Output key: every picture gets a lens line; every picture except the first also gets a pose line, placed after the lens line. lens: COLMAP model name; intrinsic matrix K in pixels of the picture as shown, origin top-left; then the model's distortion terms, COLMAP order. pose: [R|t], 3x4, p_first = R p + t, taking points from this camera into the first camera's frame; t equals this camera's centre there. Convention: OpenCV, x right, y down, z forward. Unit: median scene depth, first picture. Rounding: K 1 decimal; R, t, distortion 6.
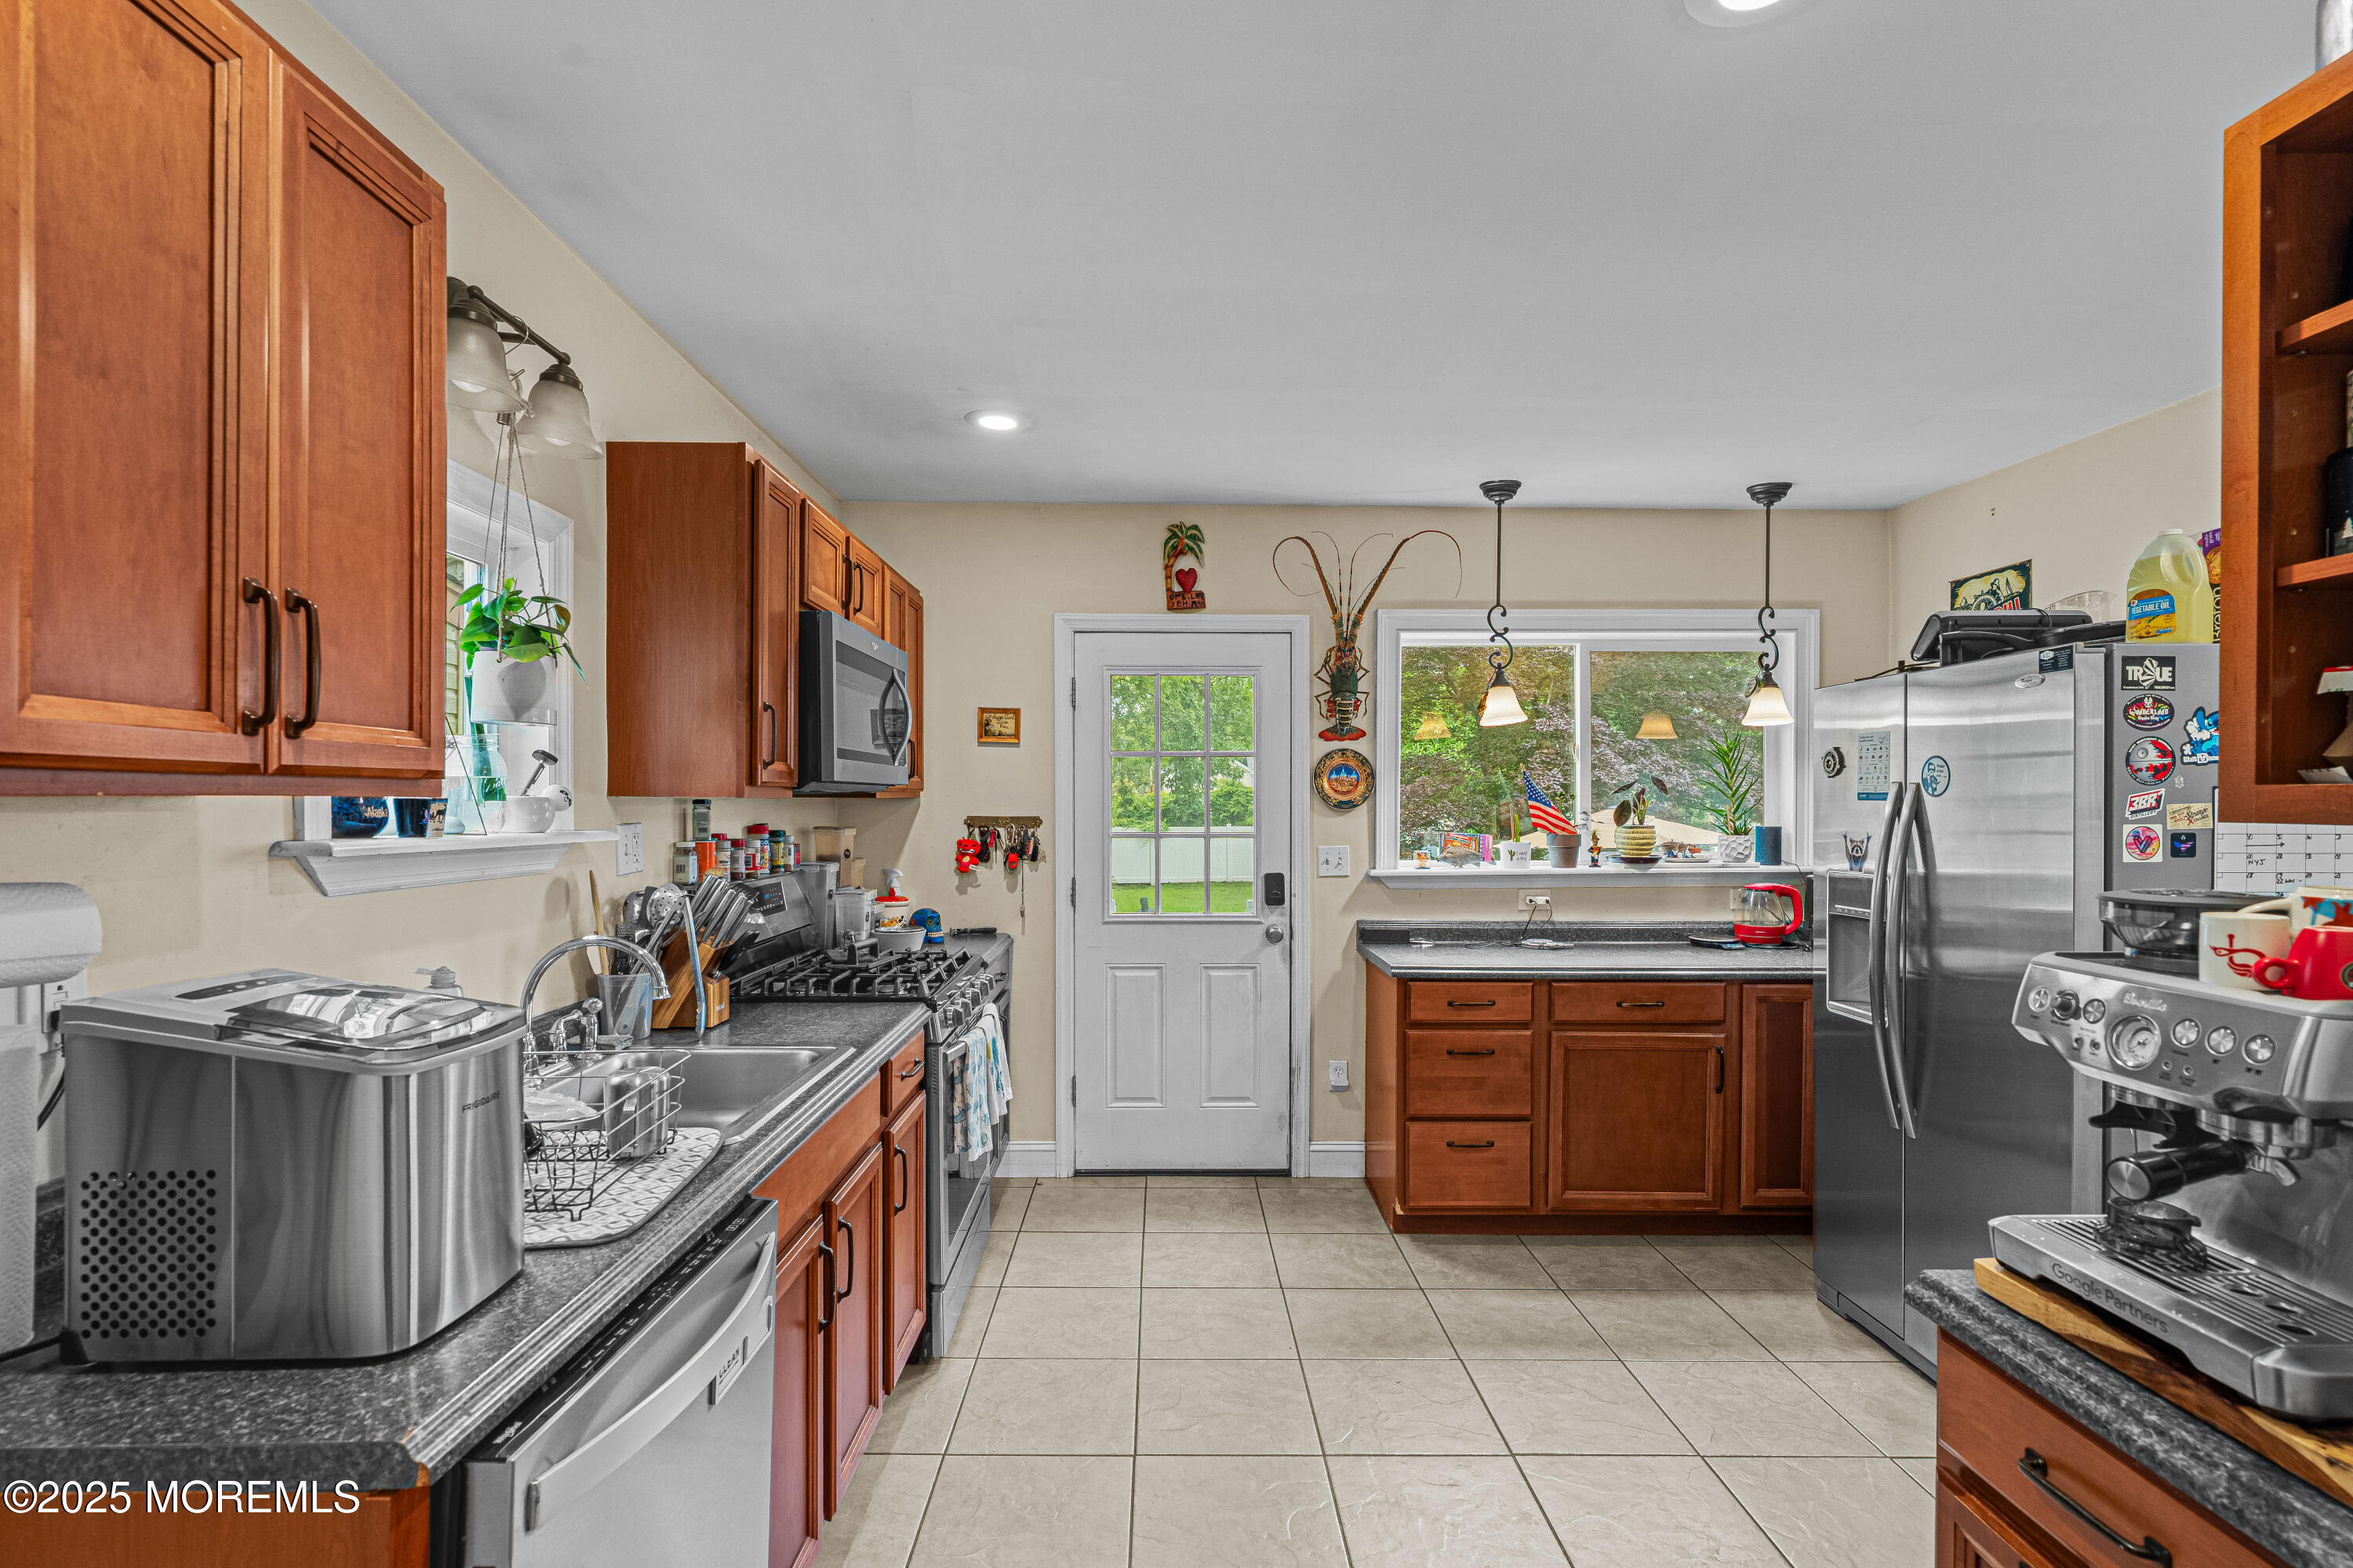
lens RADIAL K [[1081.9, 0, 1173.5], [0, 1081.9, 802.3], [0, 0, 1]] dist [0.001291, 0.000600]
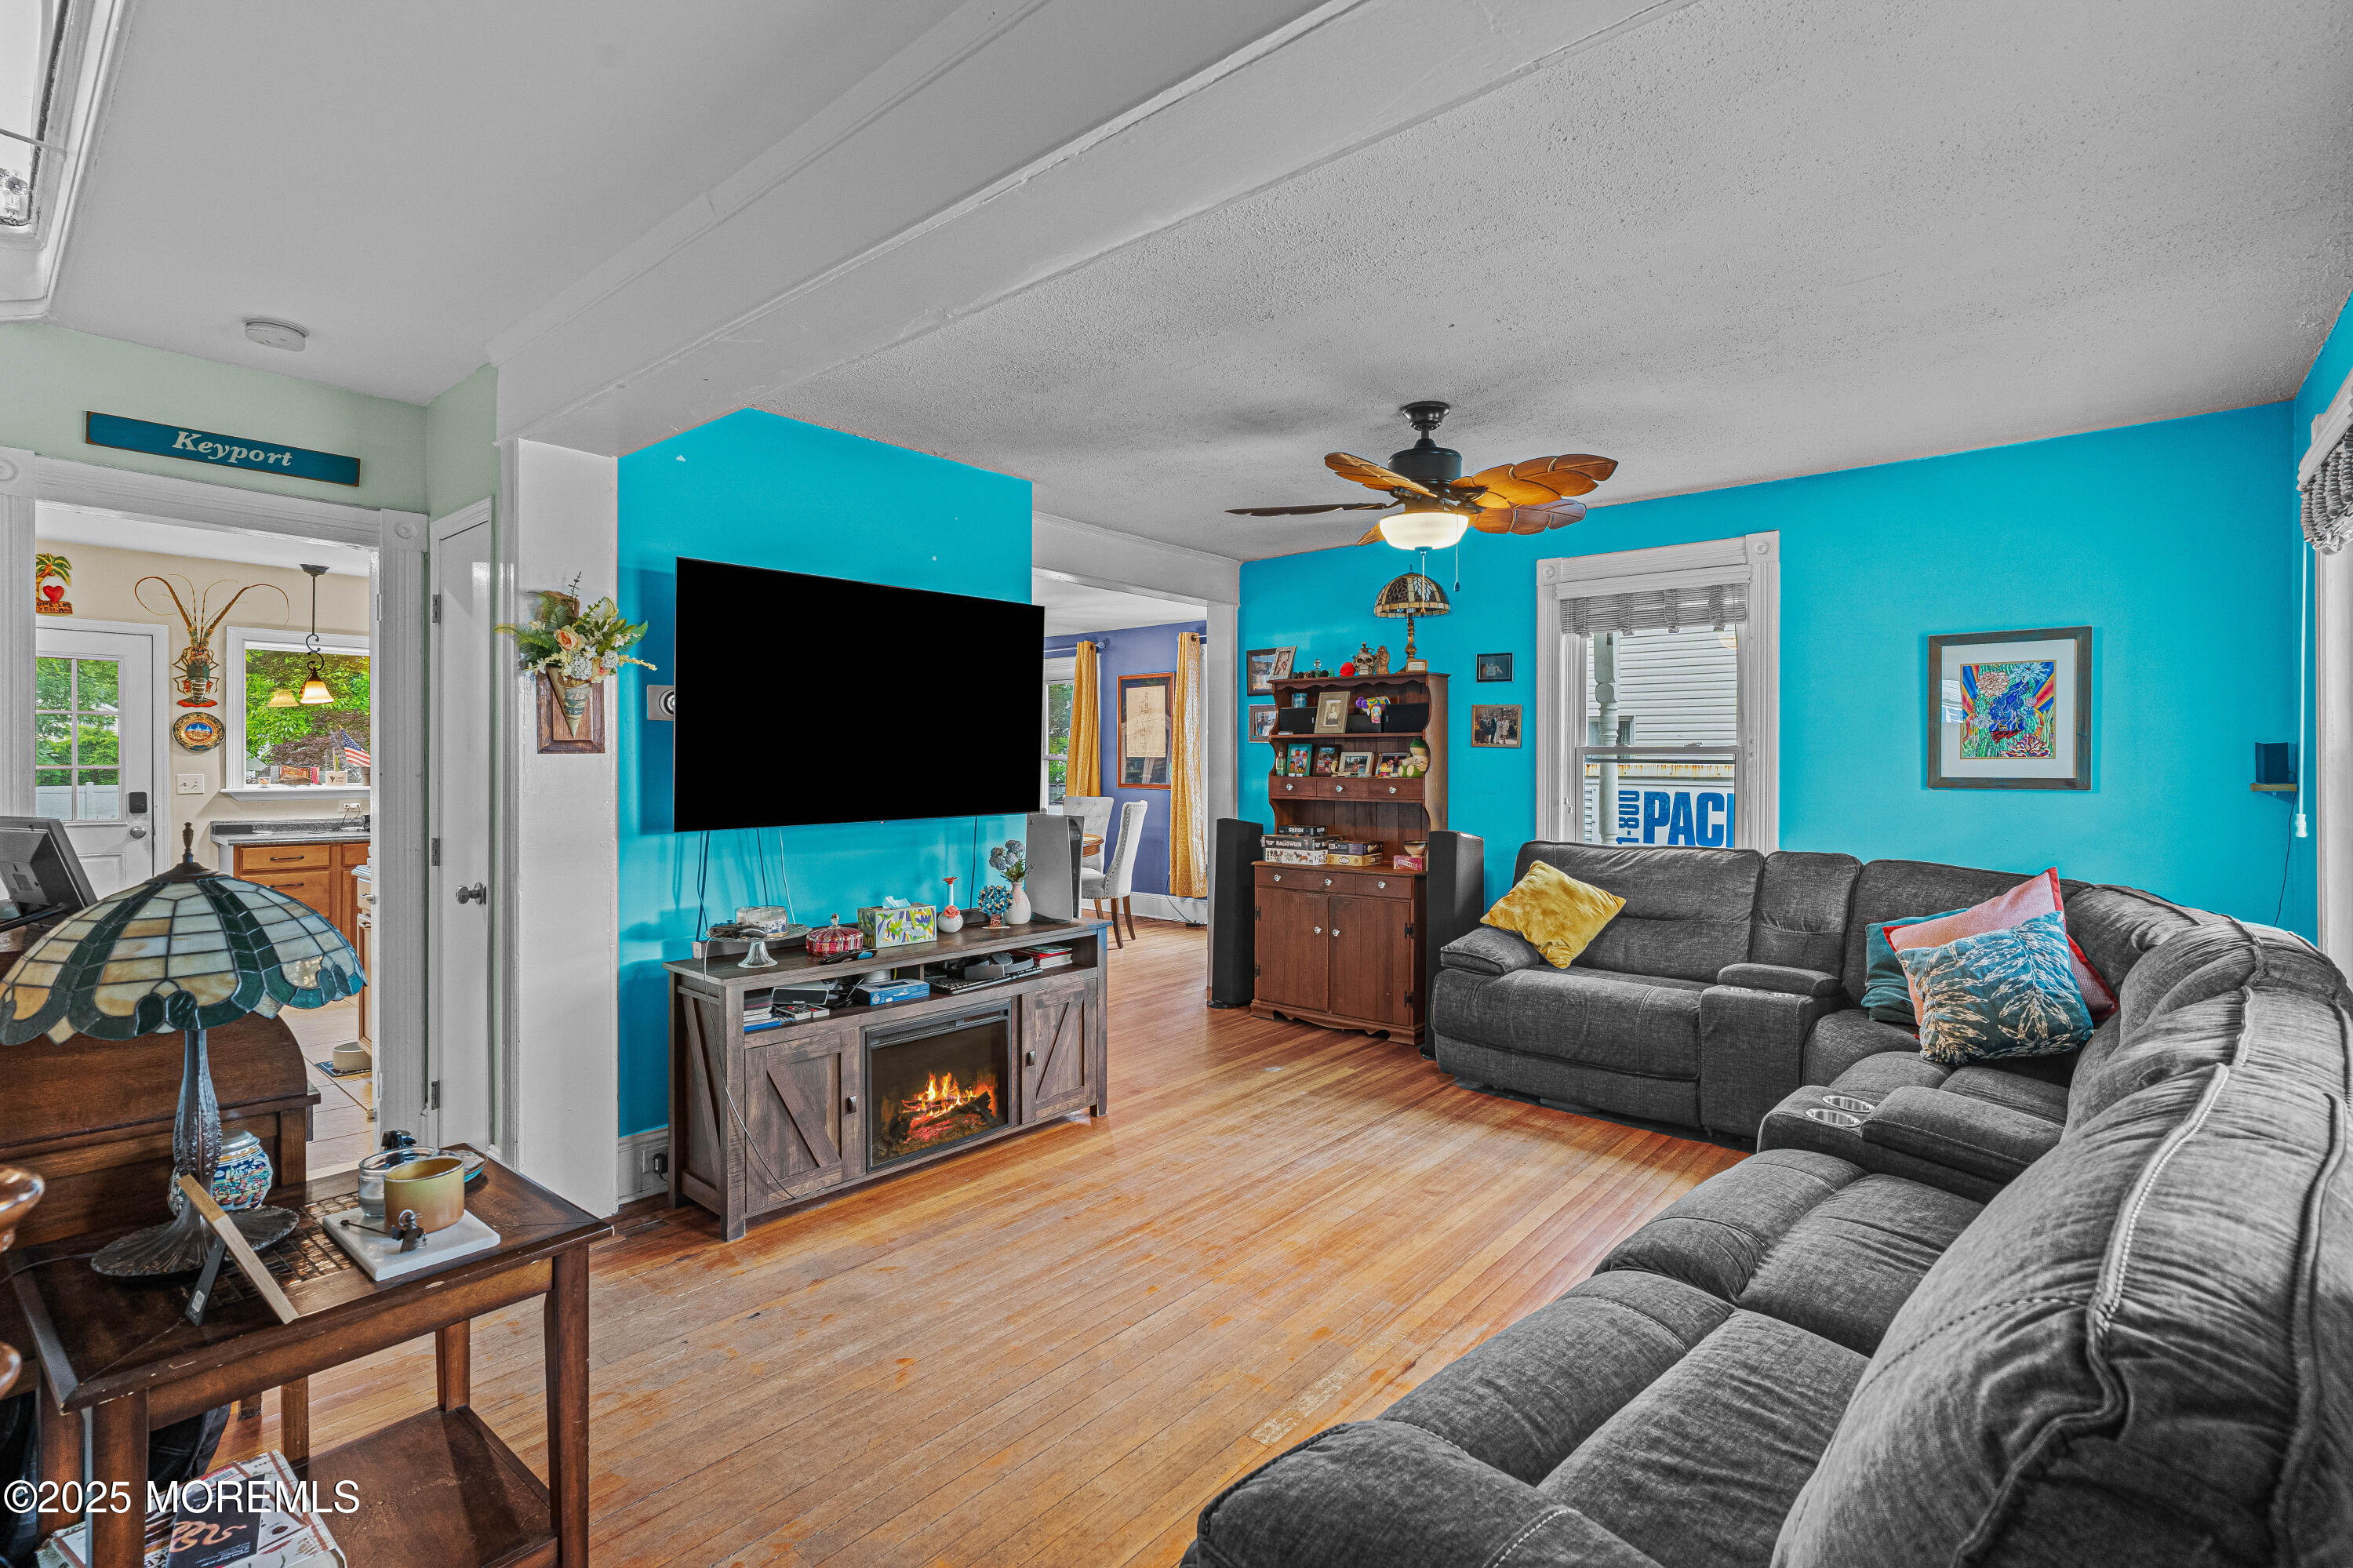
lens RADIAL K [[1081.9, 0, 1176.4], [0, 1081.9, 768.2], [0, 0, 1]] dist [0.001291, 0.000600]
pose [[0.664571, -0.001448, 0.747224, -0.075411], [-0.006181, 0.999953, 0.007435, 0.011190], [-0.747200, -0.009560, 0.664531, -1.113176]]
